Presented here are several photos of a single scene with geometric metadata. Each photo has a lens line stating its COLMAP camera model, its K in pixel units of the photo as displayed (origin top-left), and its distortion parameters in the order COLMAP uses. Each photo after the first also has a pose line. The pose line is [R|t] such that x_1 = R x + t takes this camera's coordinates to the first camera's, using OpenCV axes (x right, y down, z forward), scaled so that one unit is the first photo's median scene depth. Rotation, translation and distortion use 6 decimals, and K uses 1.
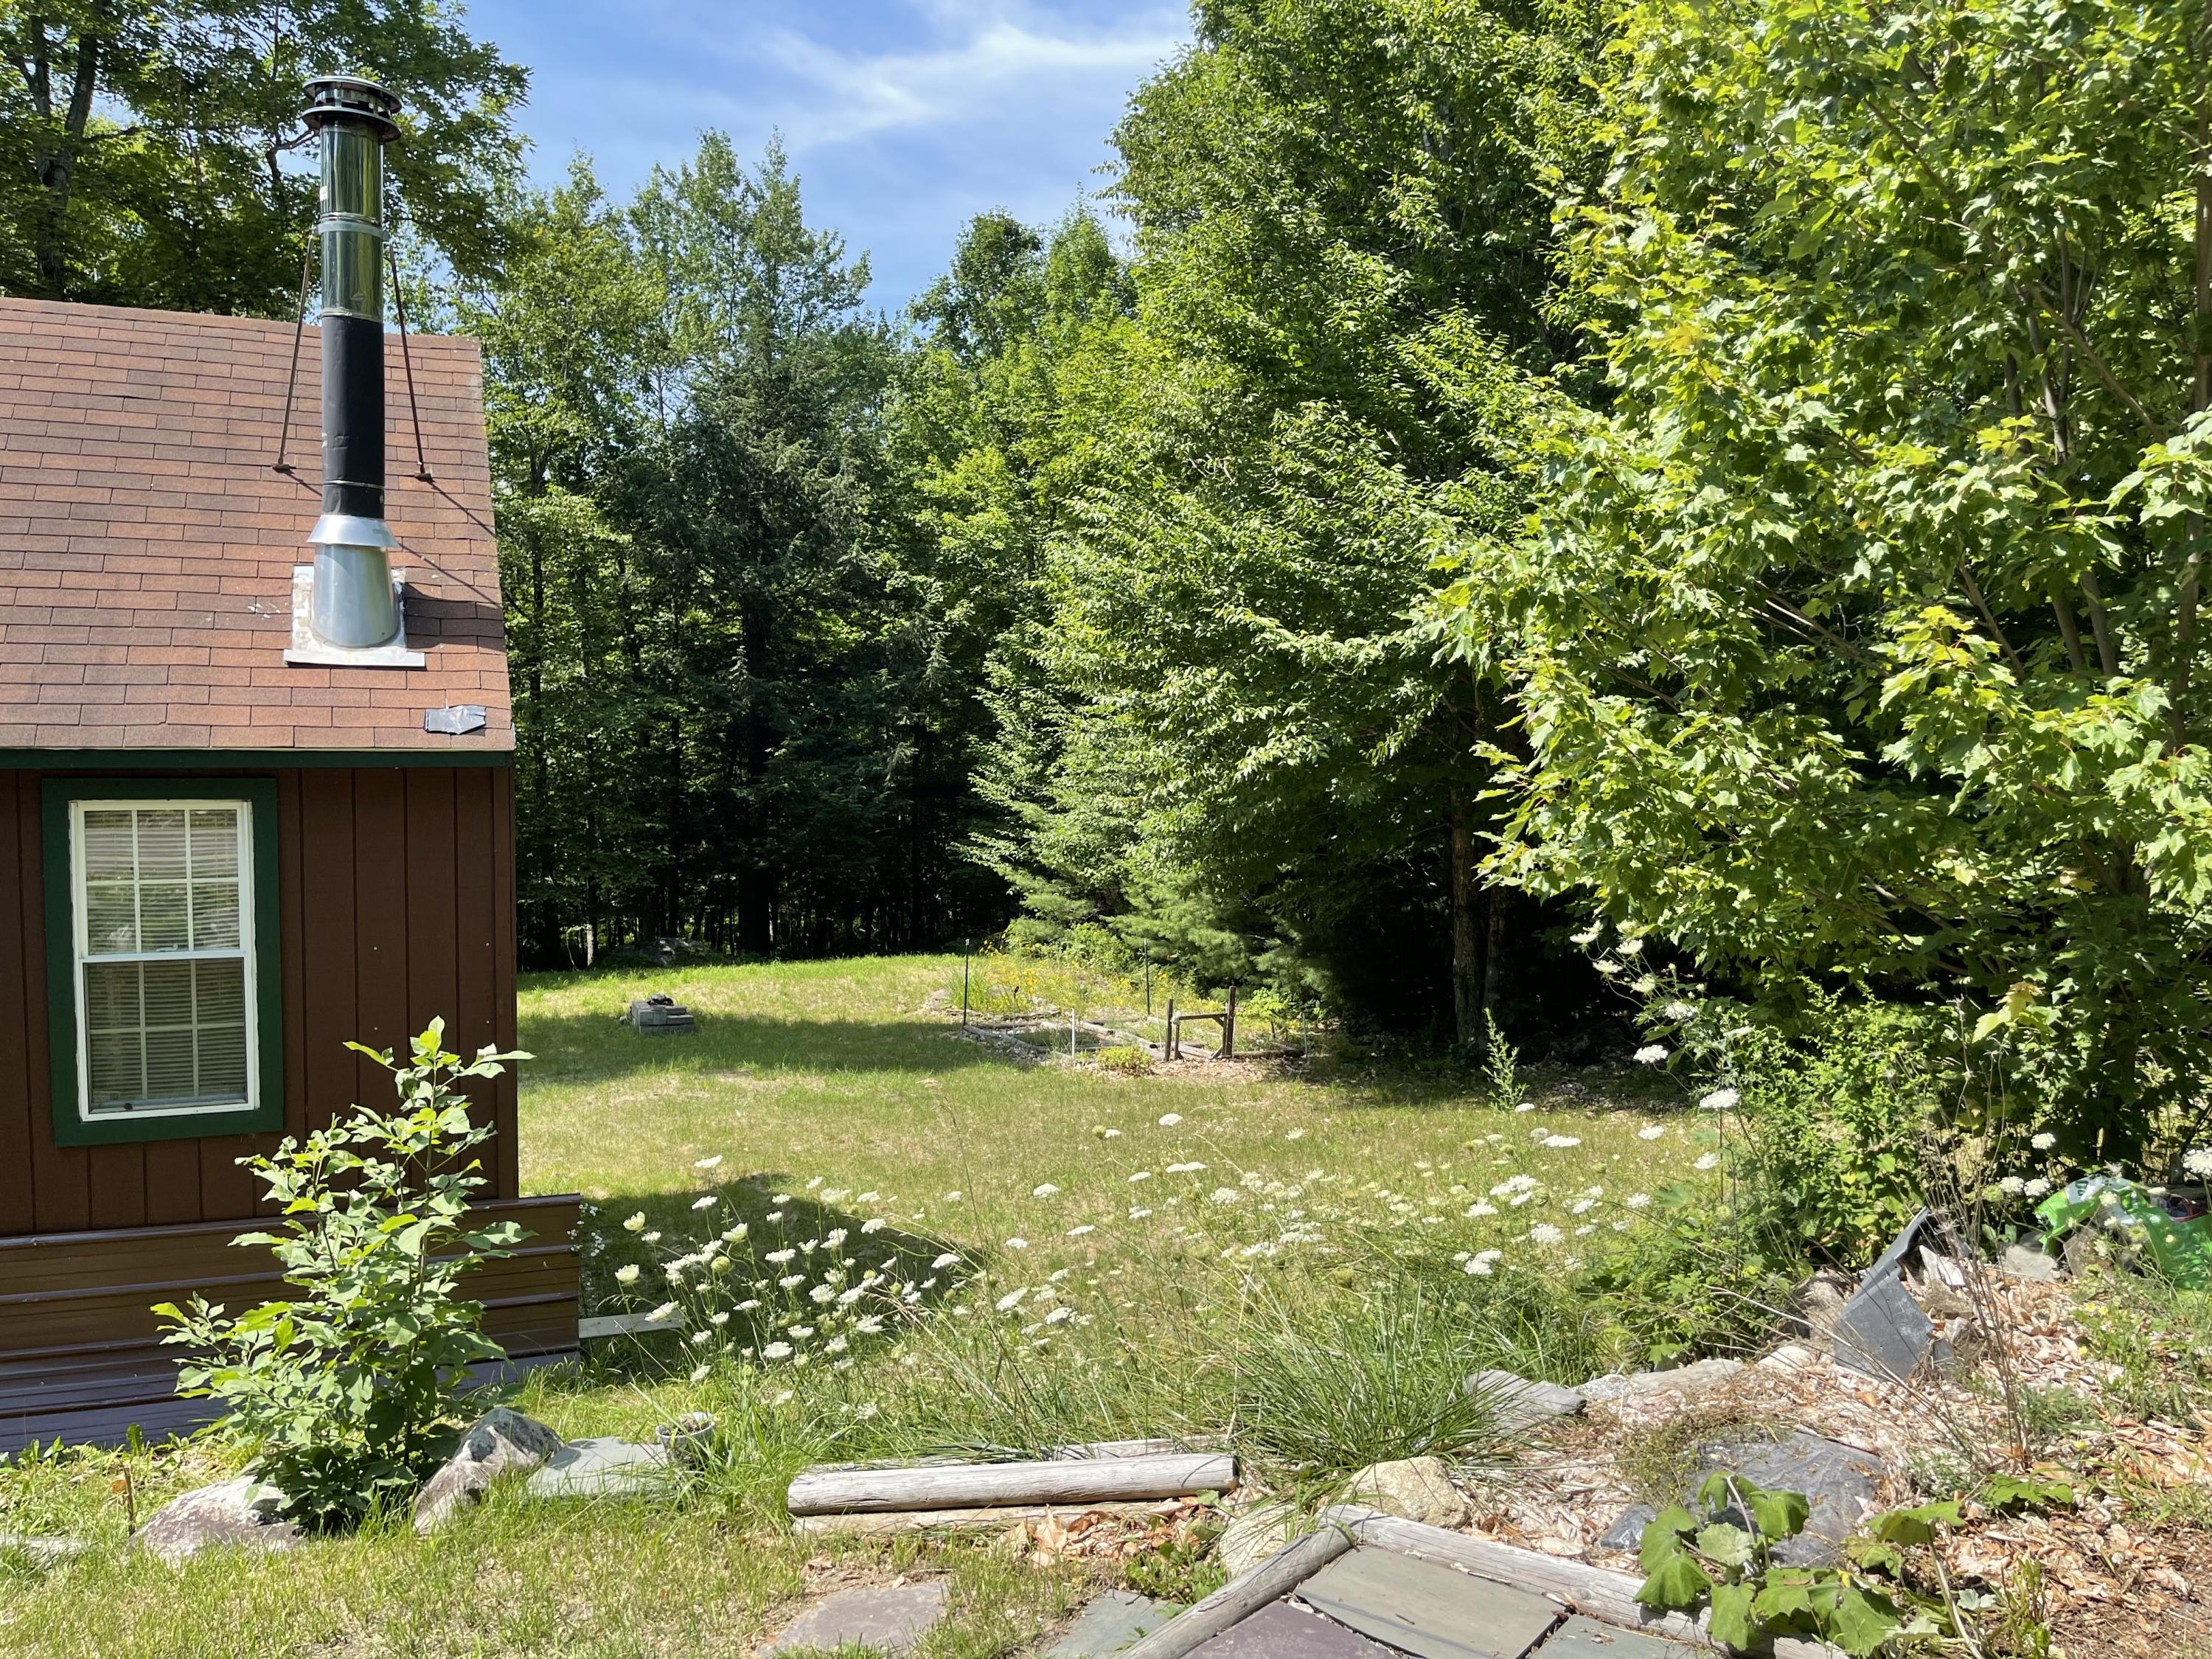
lens RADIAL K [[1680.1, 0, 1106.3], [0, 1680.1, 841.2], [0, 0, 1]] dist [0.016415, -0.000067]
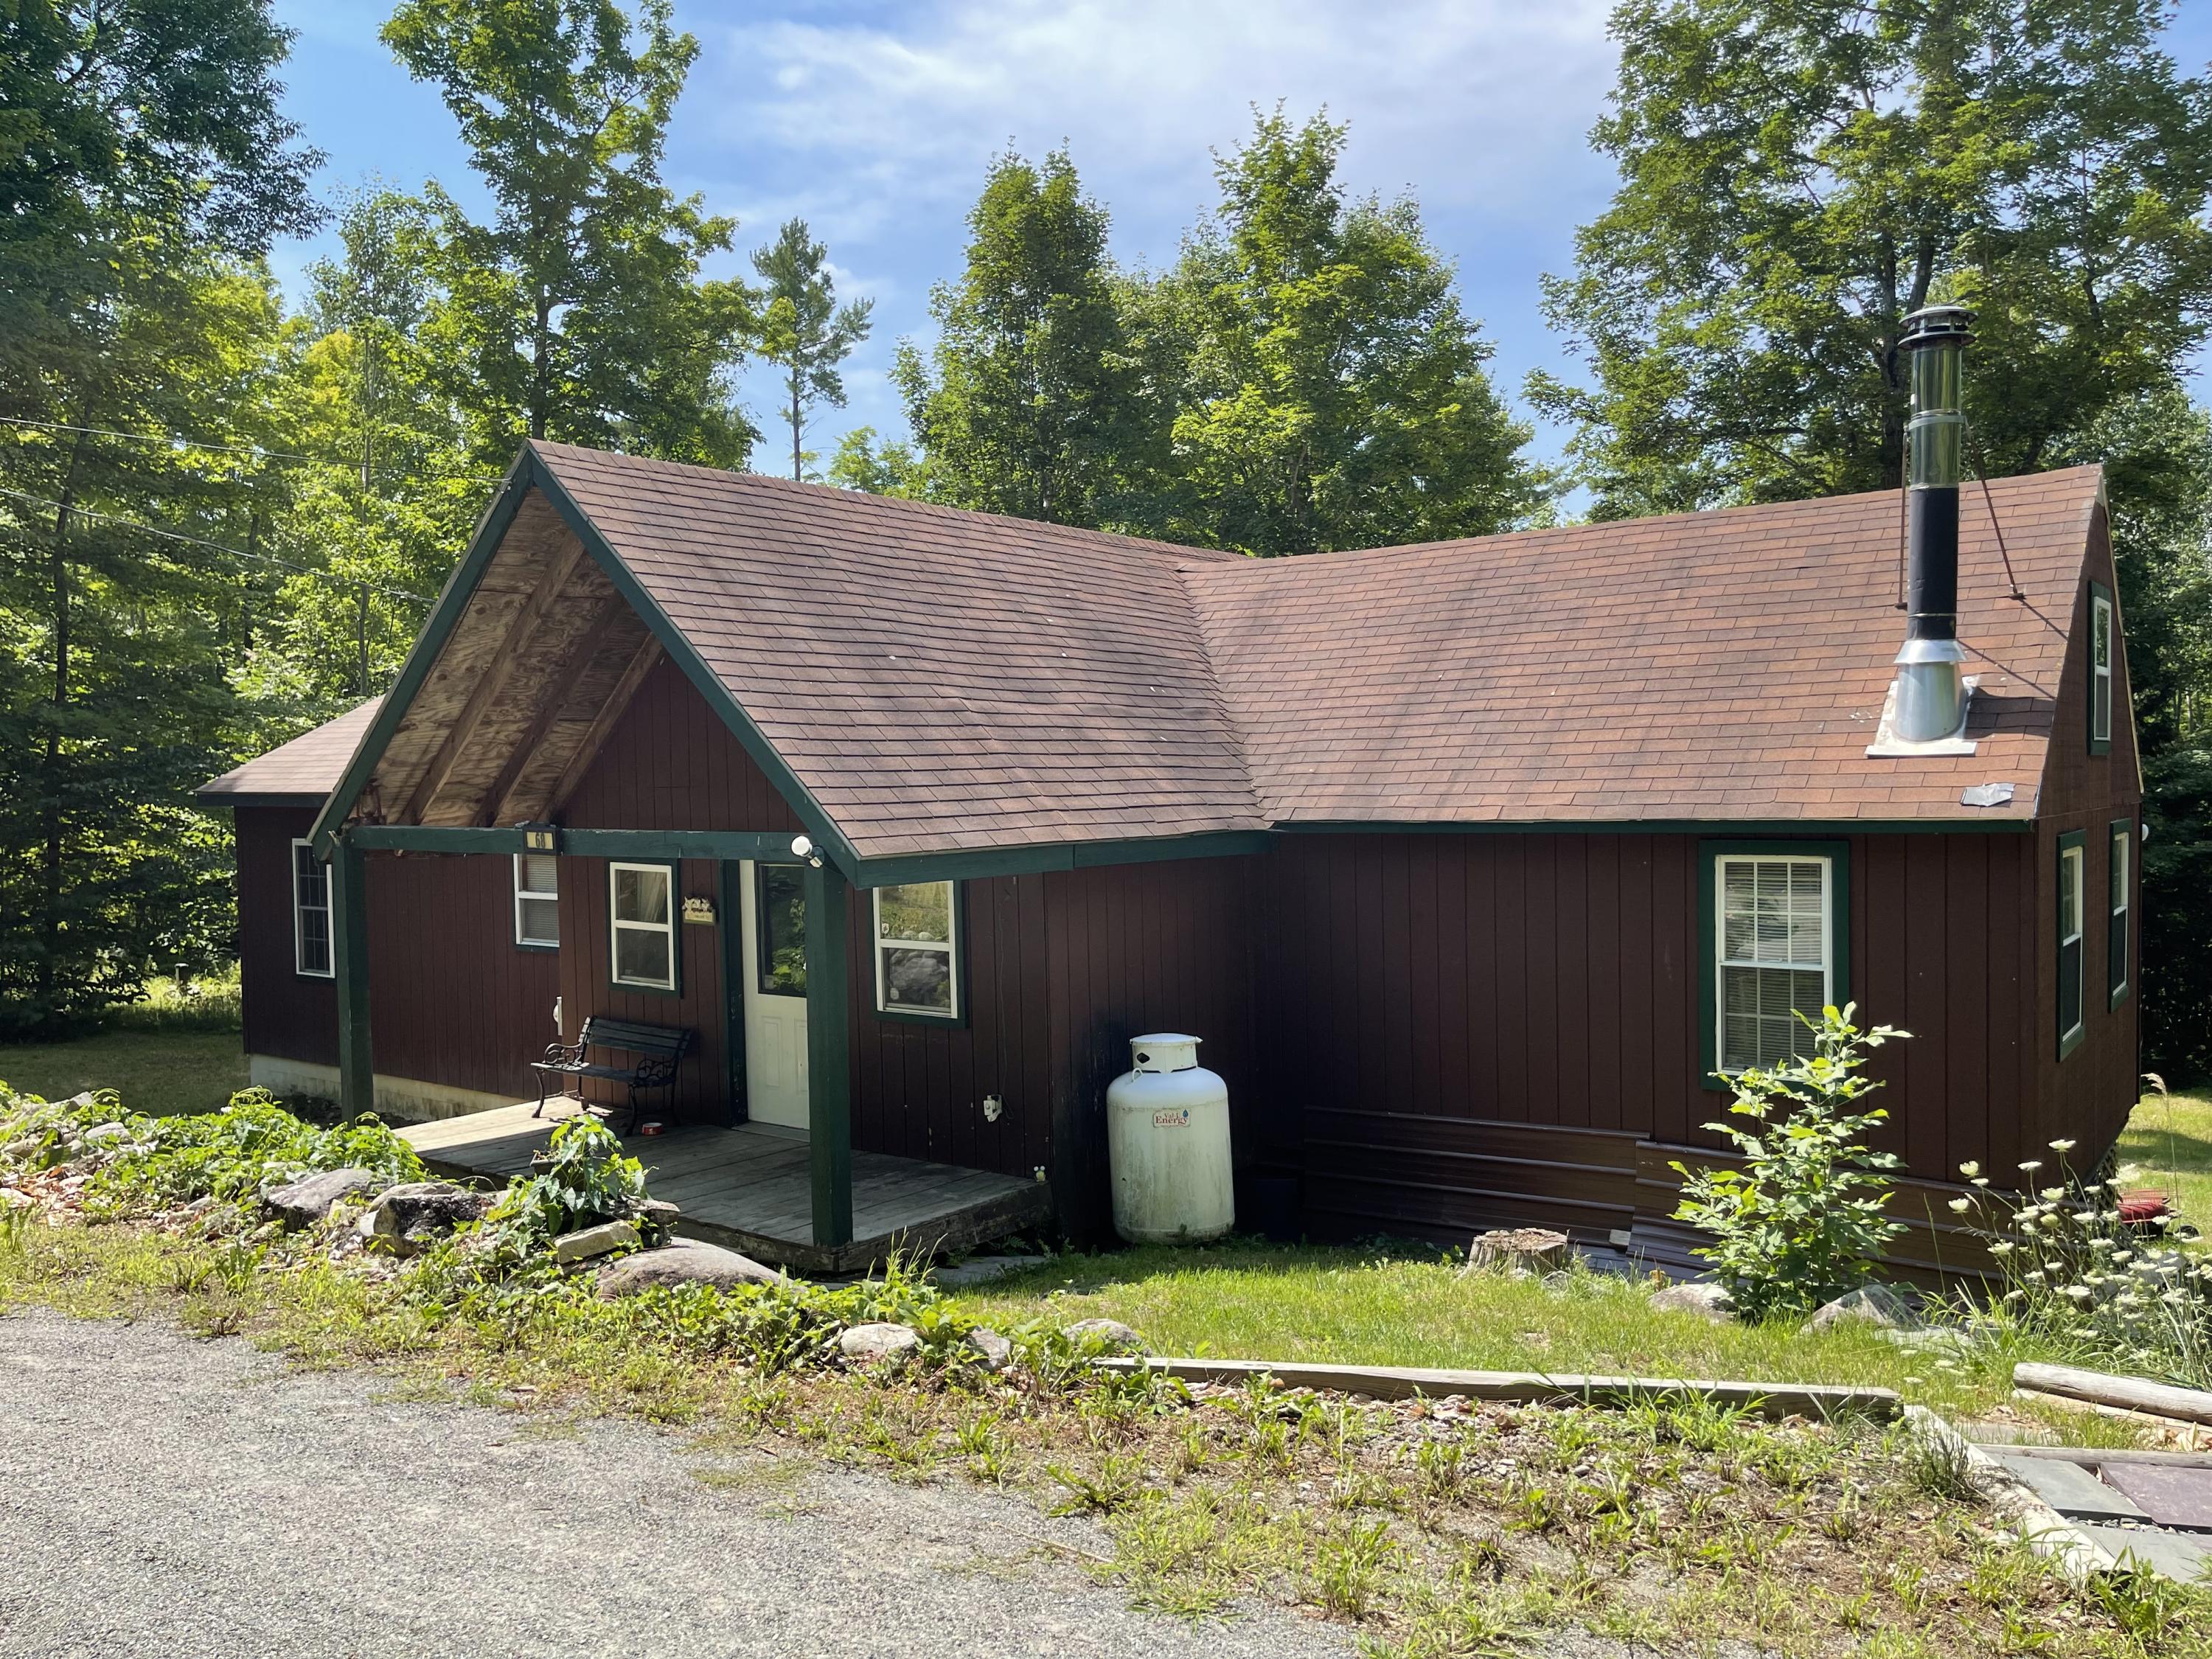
lens RADIAL K [[1680.1, 0, 1107.2], [0, 1680.1, 833.0], [0, 0, 1]] dist [0.016415, -0.000067]
pose [[0.501048, -0.001821, -0.865418, 0.371665], [-0.047019, 0.998464, -0.029323, 0.023335], [0.864141, 0.055383, 0.500193, -0.188904]]
